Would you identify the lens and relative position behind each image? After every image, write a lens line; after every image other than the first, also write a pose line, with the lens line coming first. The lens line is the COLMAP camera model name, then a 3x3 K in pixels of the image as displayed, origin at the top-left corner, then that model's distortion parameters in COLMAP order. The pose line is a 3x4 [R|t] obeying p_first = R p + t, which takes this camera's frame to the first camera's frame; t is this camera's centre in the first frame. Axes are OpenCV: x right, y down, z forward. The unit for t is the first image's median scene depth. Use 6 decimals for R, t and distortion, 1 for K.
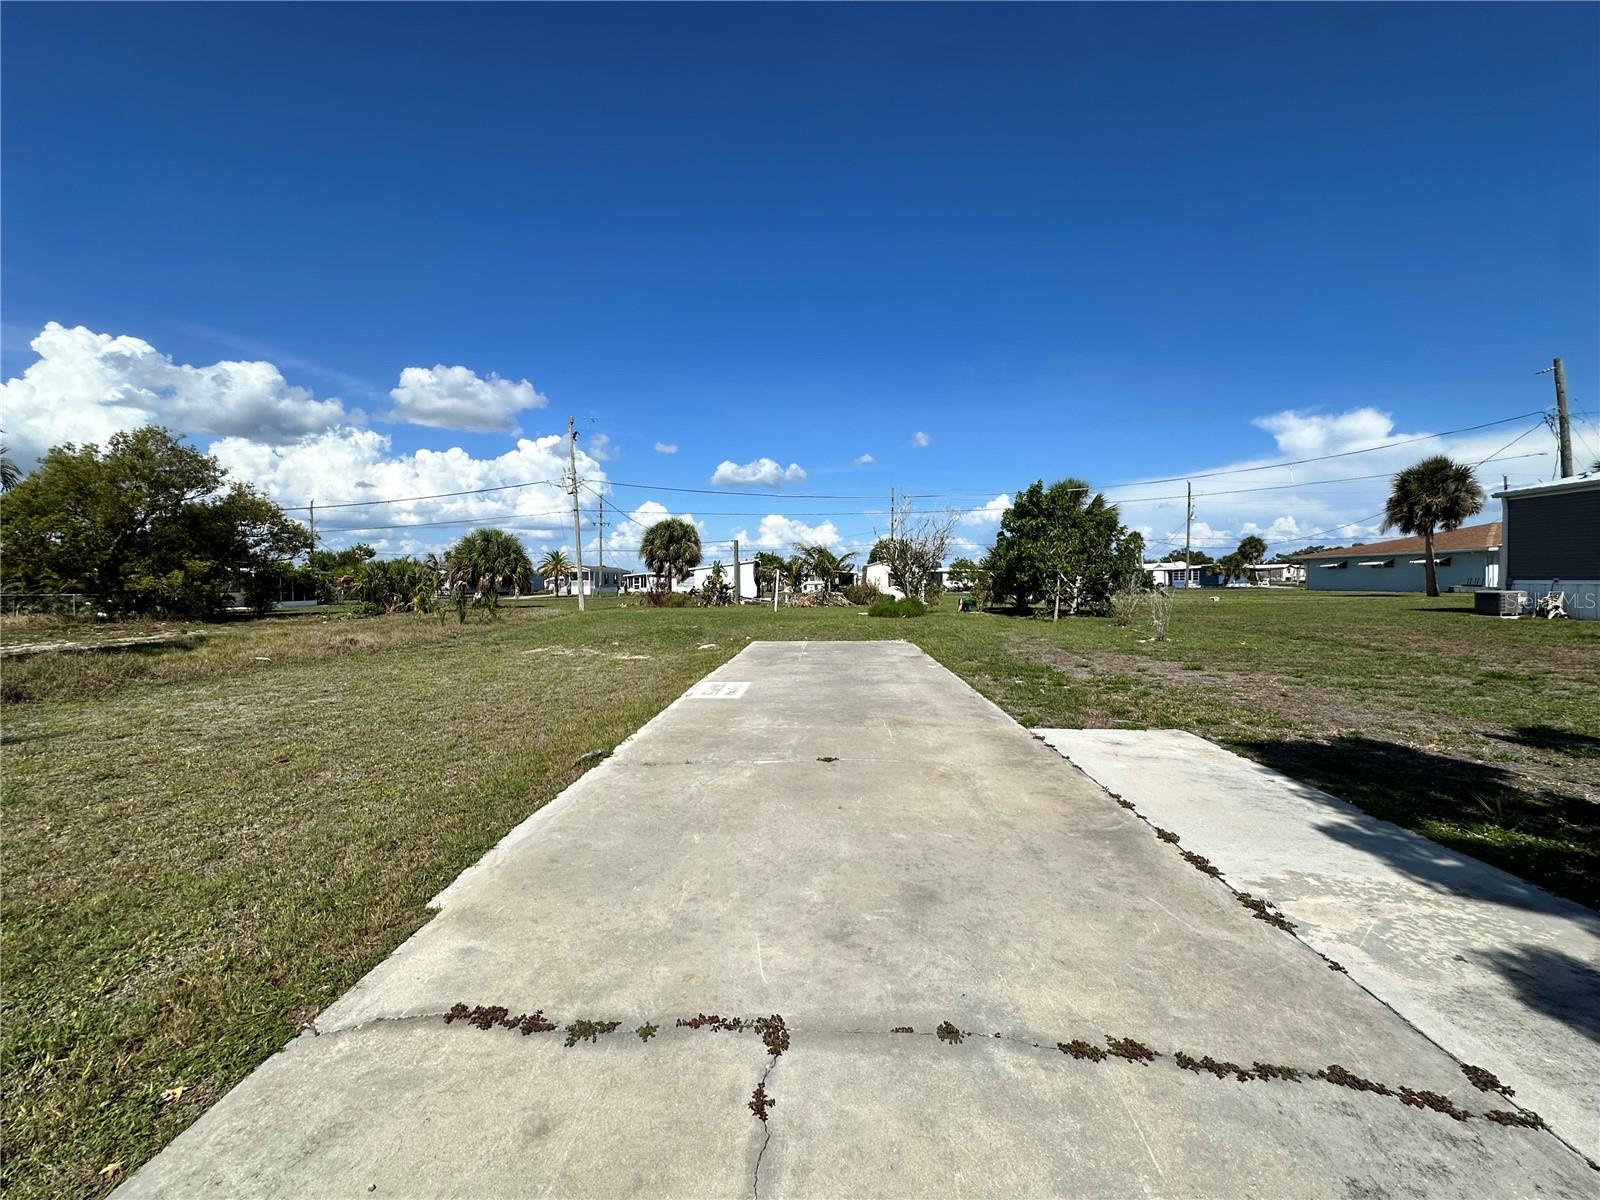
lens RADIAL K [[642.0, 0, 801.0], [0, 642.0, 602.3], [0, 0, 1]] dist [-0.003912, -0.000174]
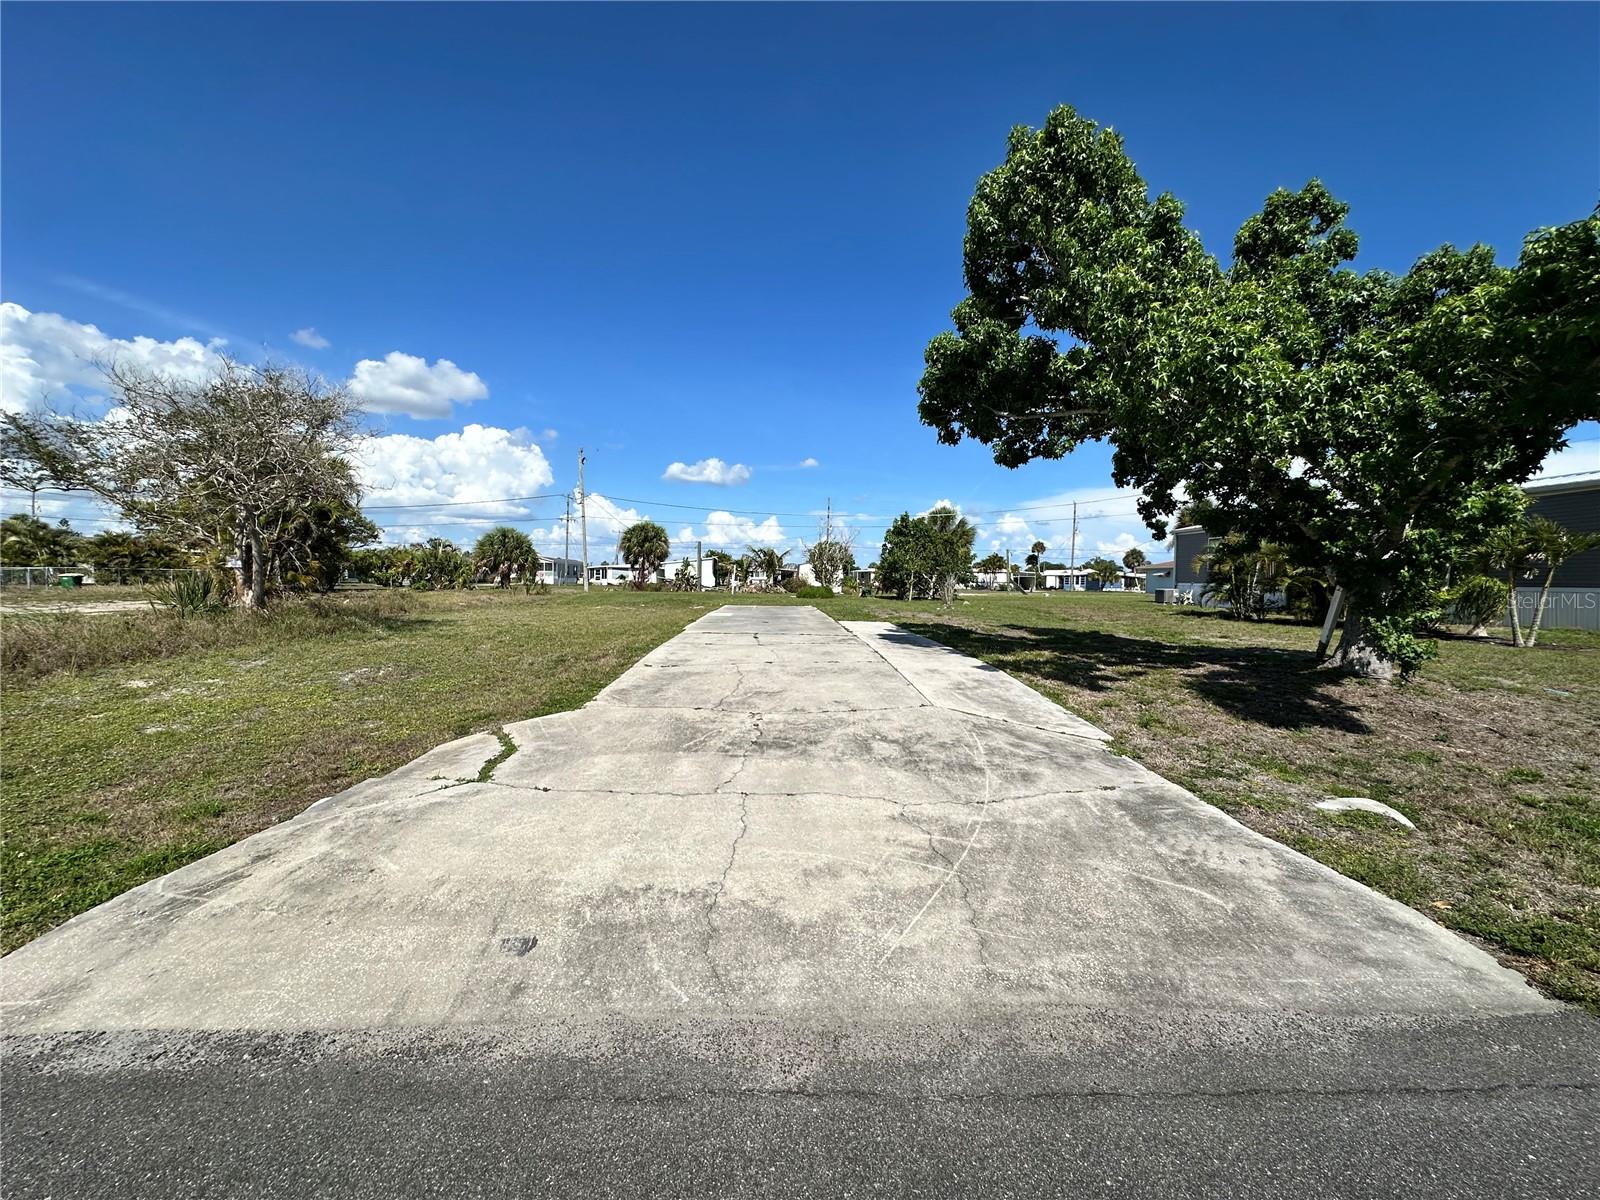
lens RADIAL K [[642.0, 0, 801.0], [0, 642.0, 602.3], [0, 0, 1]] dist [-0.003912, -0.000174]
pose [[0.995830, 0.022905, 0.088310, -0.009276], [-0.023109, 0.999732, 0.001295, 0.018155], [-0.088257, -0.003330, 0.996092, -0.290451]]
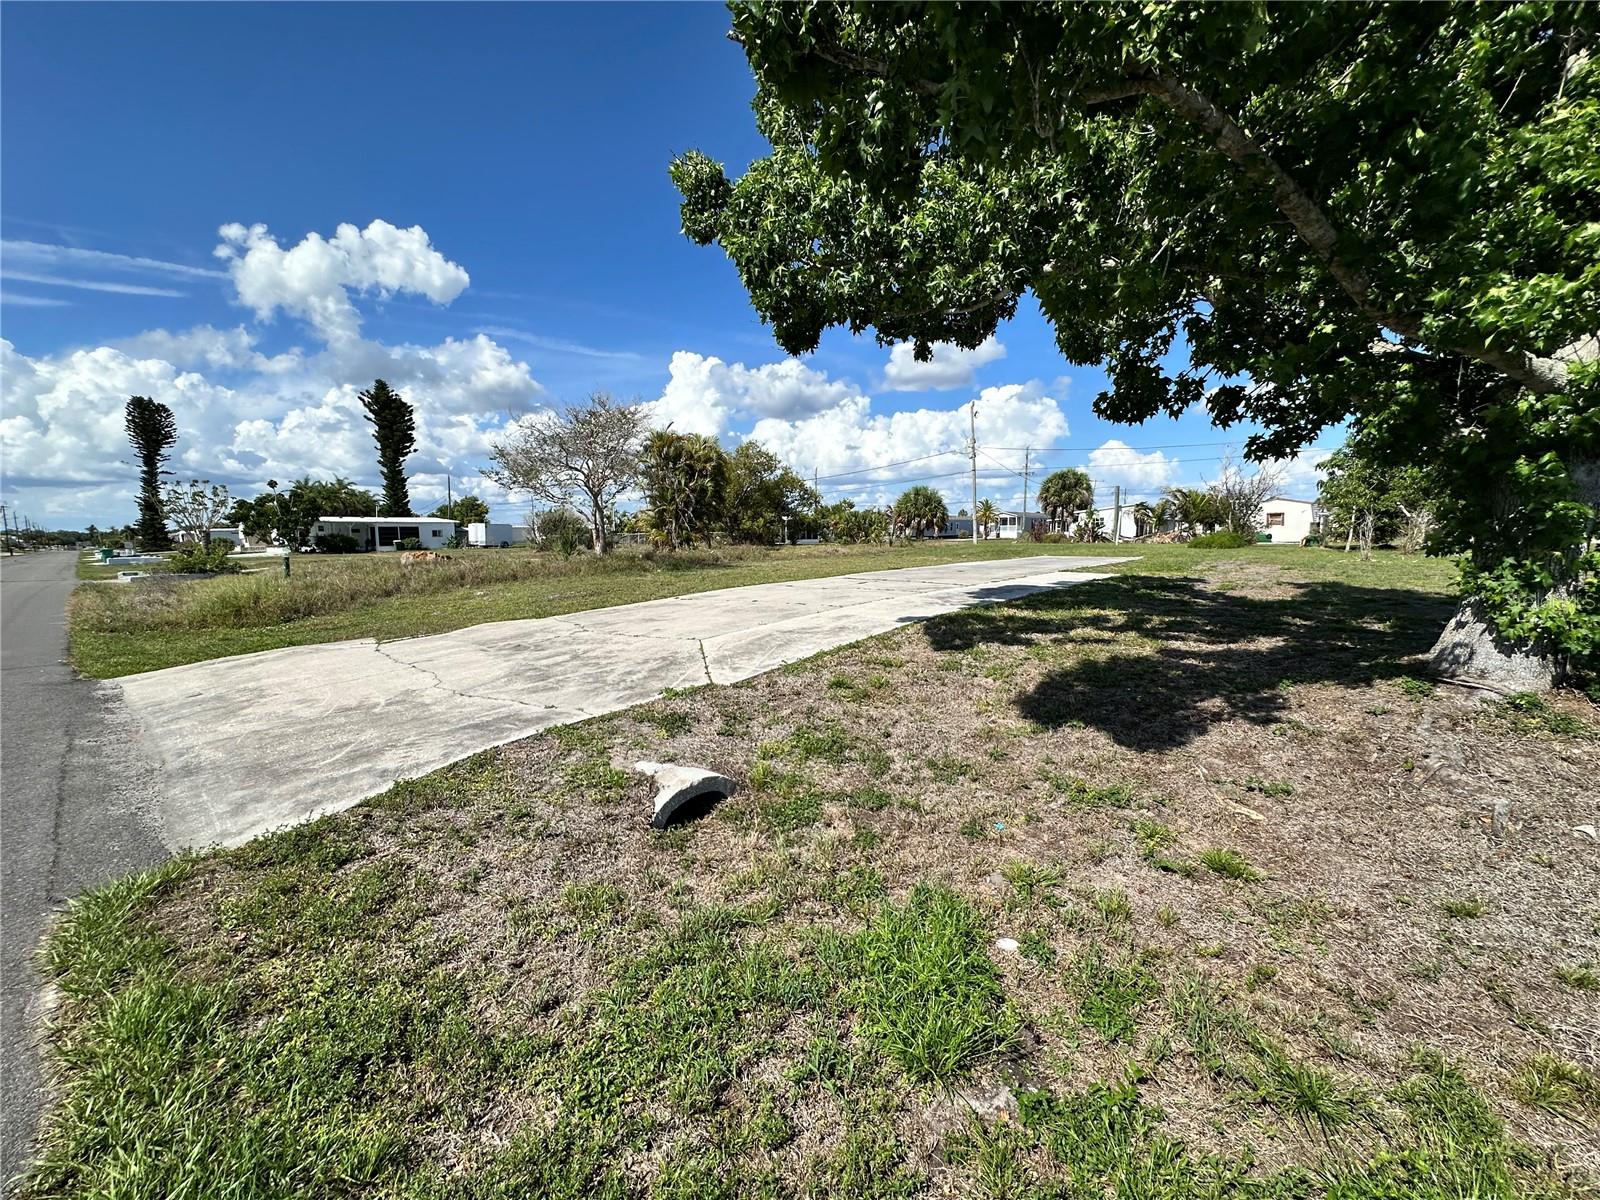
lens RADIAL K [[644.7, 0, 795.9], [0, 644.7, 605.4], [0, 0, 1]] dist [-0.002660, -0.000135]
pose [[0.777351, 0.070992, -0.625048, 0.177585], [-0.017530, 0.995670, 0.091285, 0.018742], [0.628822, -0.060004, 0.775230, -0.244302]]
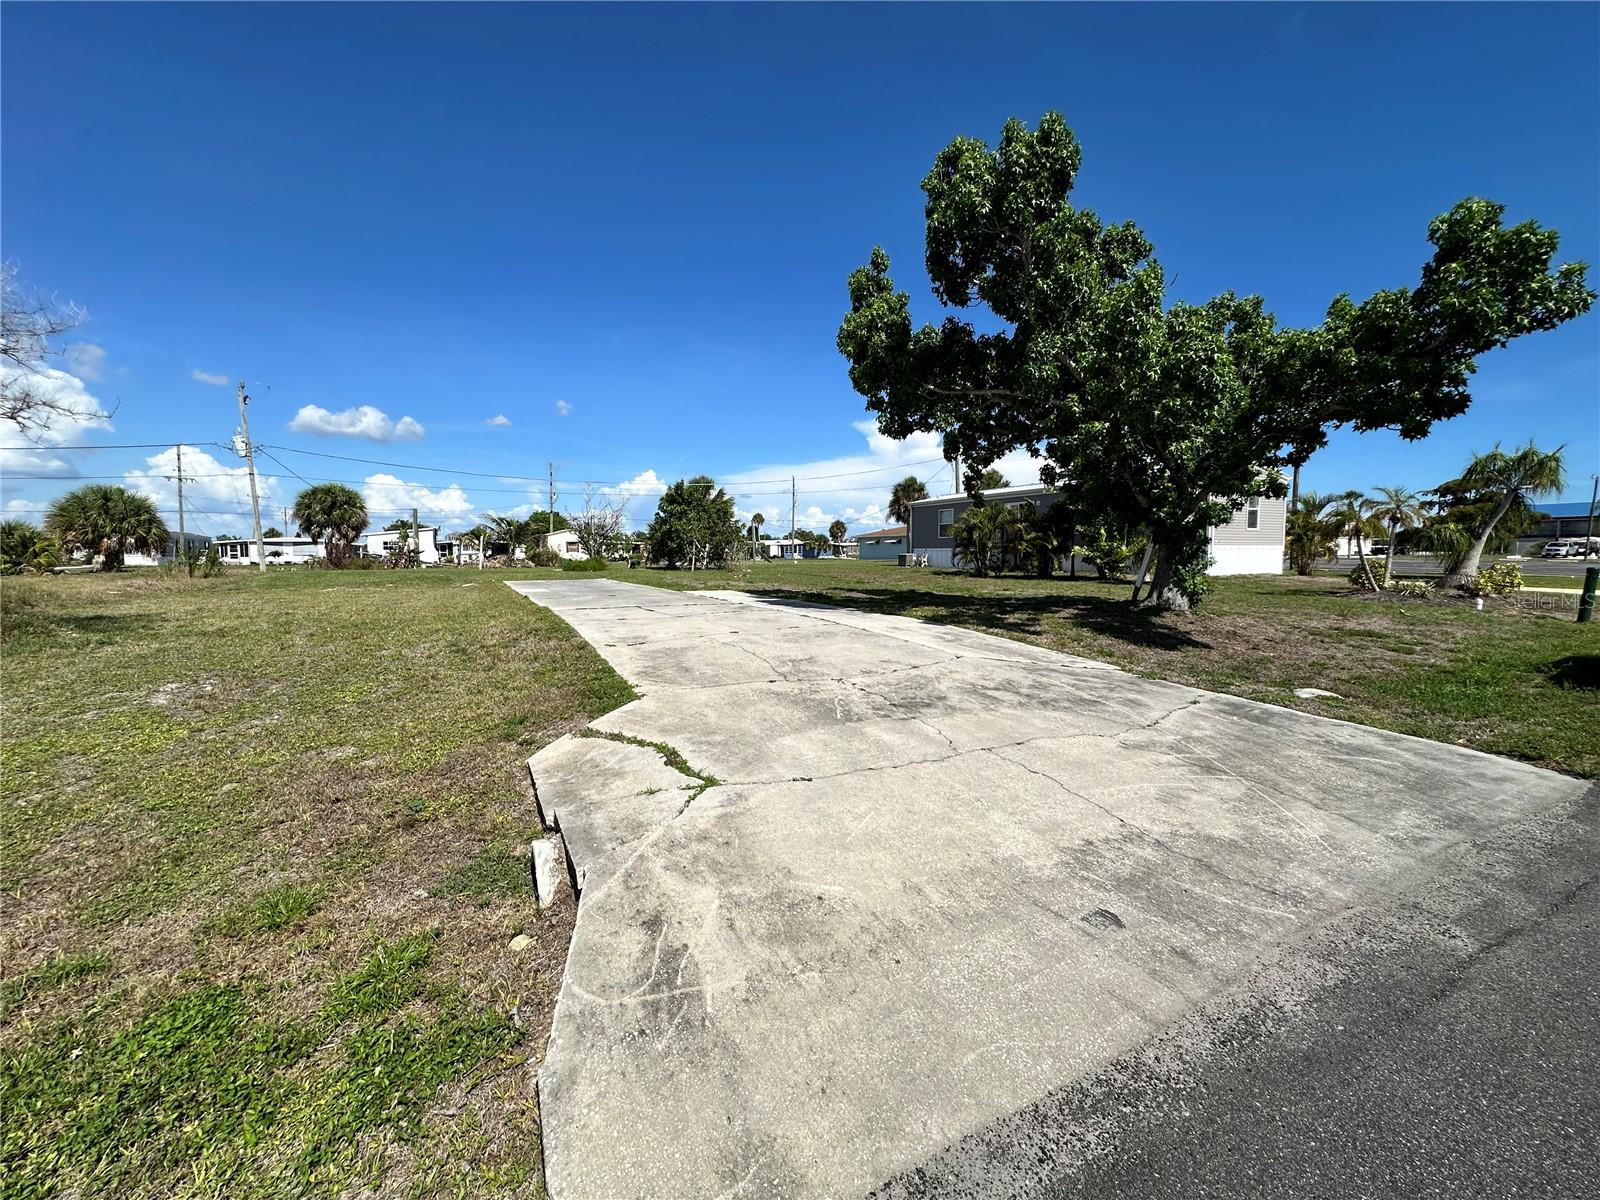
lens RADIAL K [[642.0, 0, 801.0], [0, 642.0, 602.3], [0, 0, 1]] dist [-0.003912, -0.000174]
pose [[0.860246, -0.031374, 0.508914, -0.093673], [0.011319, 0.999034, 0.042456, 0.021305], [-0.509754, -0.030762, 0.859770, -0.256407]]
